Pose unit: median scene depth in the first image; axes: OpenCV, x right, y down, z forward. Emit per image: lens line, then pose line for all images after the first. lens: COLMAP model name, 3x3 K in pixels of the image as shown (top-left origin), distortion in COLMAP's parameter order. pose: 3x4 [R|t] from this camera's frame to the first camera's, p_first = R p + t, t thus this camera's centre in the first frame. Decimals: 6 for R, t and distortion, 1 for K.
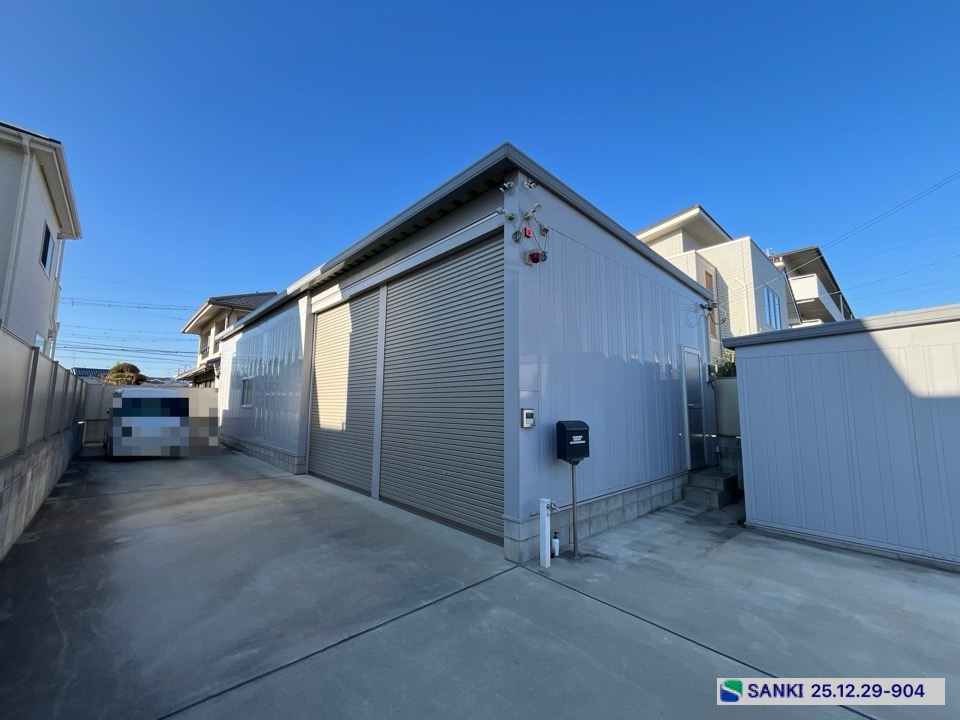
lens RADIAL K [[389.1, 0, 477.0], [0, 389.1, 360.7], [0, 0, 1]] dist [-0.002879, -0.000153]
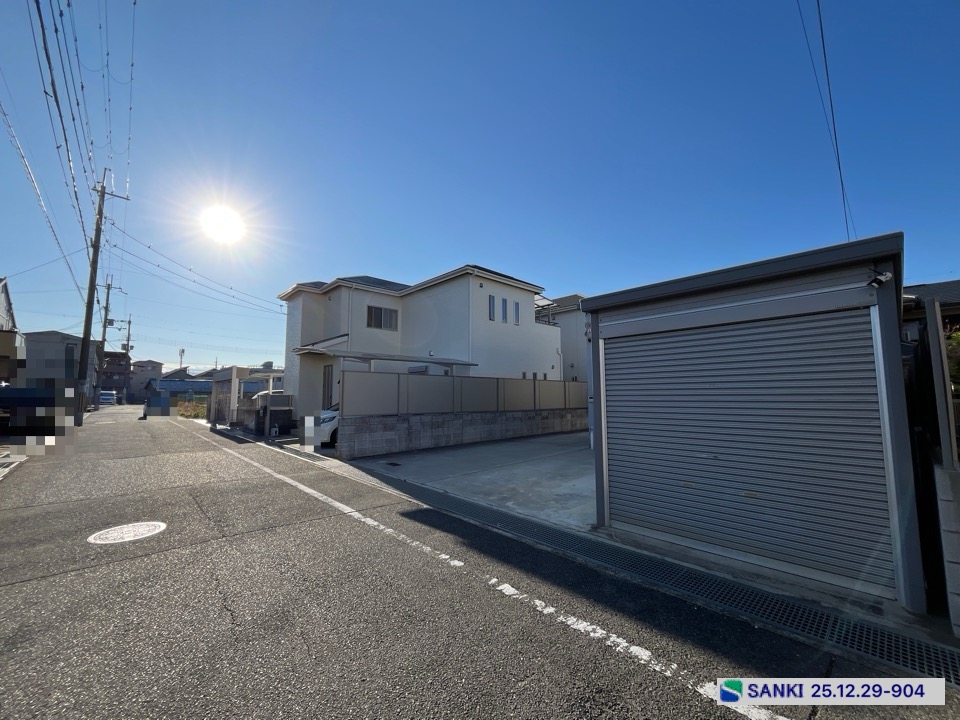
lens RADIAL K [[389.1, 0, 477.0], [0, 389.1, 360.7], [0, 0, 1]] dist [-0.002879, -0.000153]
pose [[0.000809, -0.103090, -0.994672, 1.605925], [0.118272, 0.987701, -0.102271, 0.035023], [0.992981, -0.117559, 0.012992, 0.091733]]
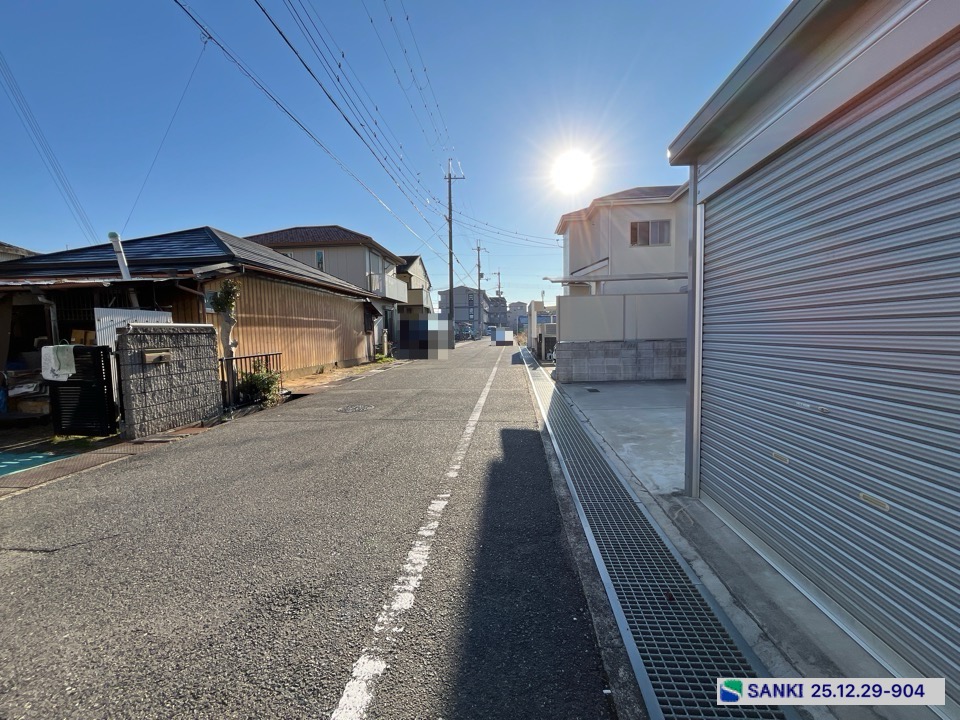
lens RADIAL K [[389.1, 0, 477.0], [0, 389.1, 360.7], [0, 0, 1]] dist [-0.002879, -0.000153]
pose [[-0.741443, 0.054732, -0.668780, 1.385126], [0.091961, 0.995552, -0.020477, 0.104919], [0.664685, -0.076684, -0.743178, 0.460846]]
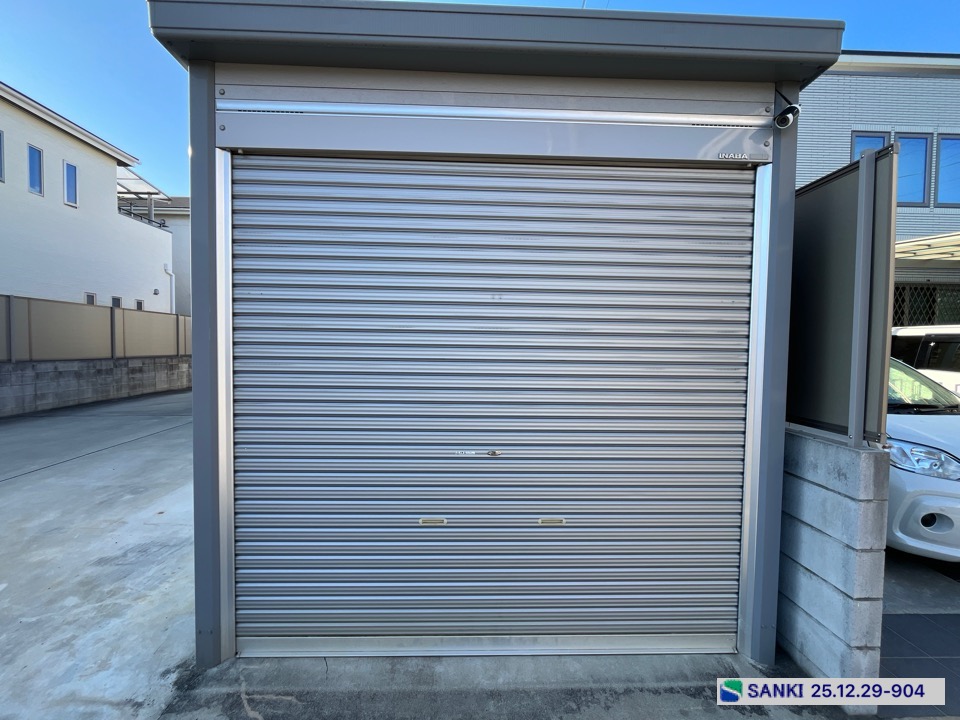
lens RADIAL K [[389.1, 0, 477.0], [0, 389.1, 360.7], [0, 0, 1]] dist [-0.002879, -0.000153]
pose [[0.753470, 0.024585, -0.657023, 1.199857], [0.069625, 0.990698, 0.116916, 0.063504], [0.653786, -0.133838, 0.744749, 0.232061]]
